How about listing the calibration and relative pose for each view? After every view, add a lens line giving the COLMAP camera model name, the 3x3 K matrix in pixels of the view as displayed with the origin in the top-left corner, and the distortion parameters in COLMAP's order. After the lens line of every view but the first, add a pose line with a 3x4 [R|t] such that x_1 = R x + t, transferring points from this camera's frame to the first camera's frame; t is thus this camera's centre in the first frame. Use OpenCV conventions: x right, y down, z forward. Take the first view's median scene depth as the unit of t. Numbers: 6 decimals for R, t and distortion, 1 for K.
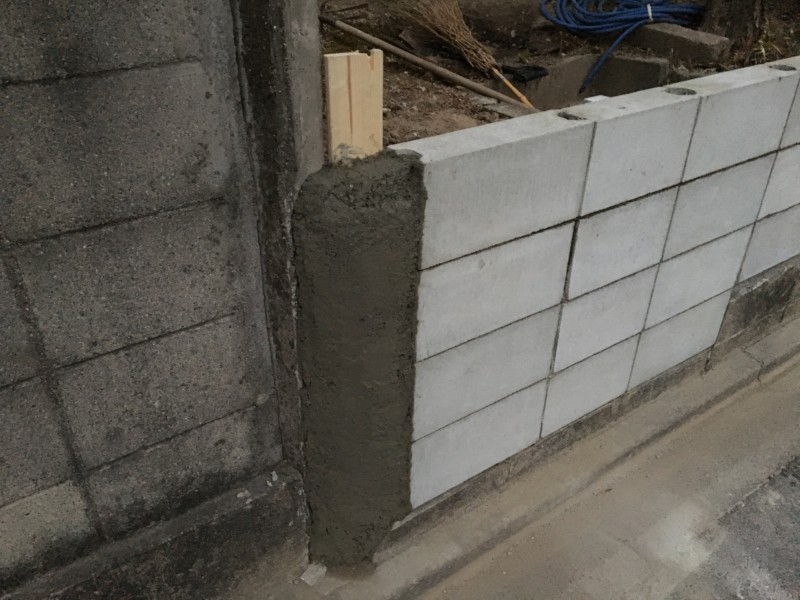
lens RADIAL K [[674.1, 0, 398.4], [0, 674.1, 302.6], [0, 0, 1]] dist [0.077756, -0.111967]
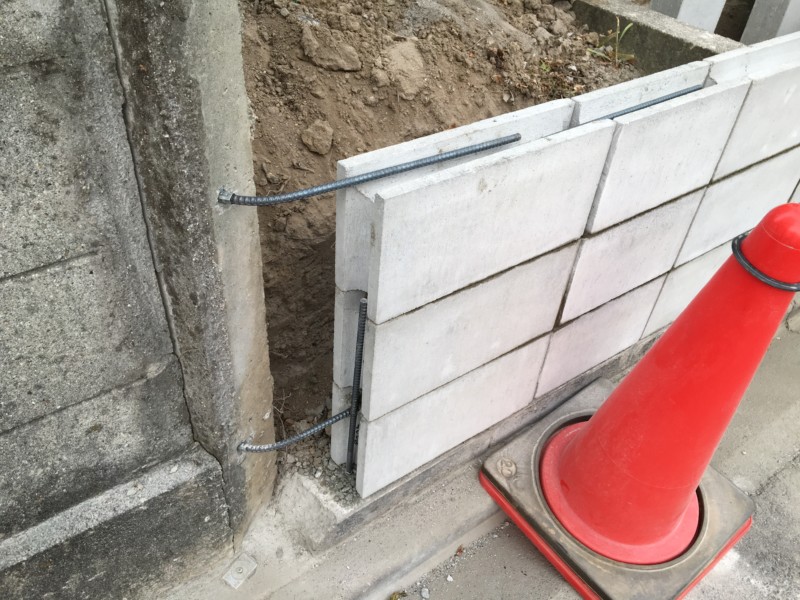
lens RADIAL K [[674.1, 0, 398.4], [0, 674.1, 302.6], [0, 0, 1]] dist [0.077756, -0.111967]
pose [[0.998420, 0.036186, 0.042997, 0.016120], [-0.042693, 0.985928, 0.161625, -0.053181], [-0.036543, -0.163206, 0.985915, 0.348131]]
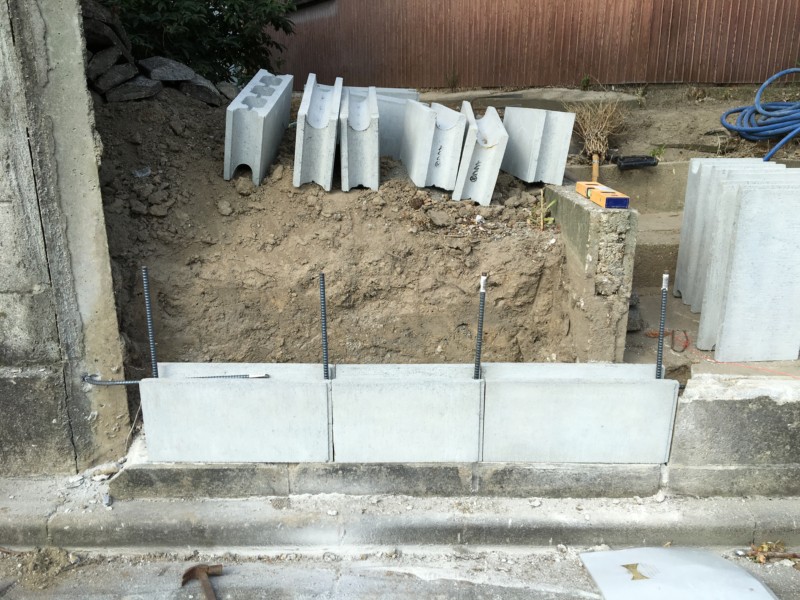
lens RADIAL K [[663.7, 0, 390.3], [0, 663.7, 310.4], [0, 0, 1]] dist [0.080225, -0.110416]
pose [[0.809124, 0.158340, -0.565903, 1.097538], [-0.296755, 0.941297, -0.160923, 0.202351], [0.507202, 0.298141, 0.808615, 0.394865]]
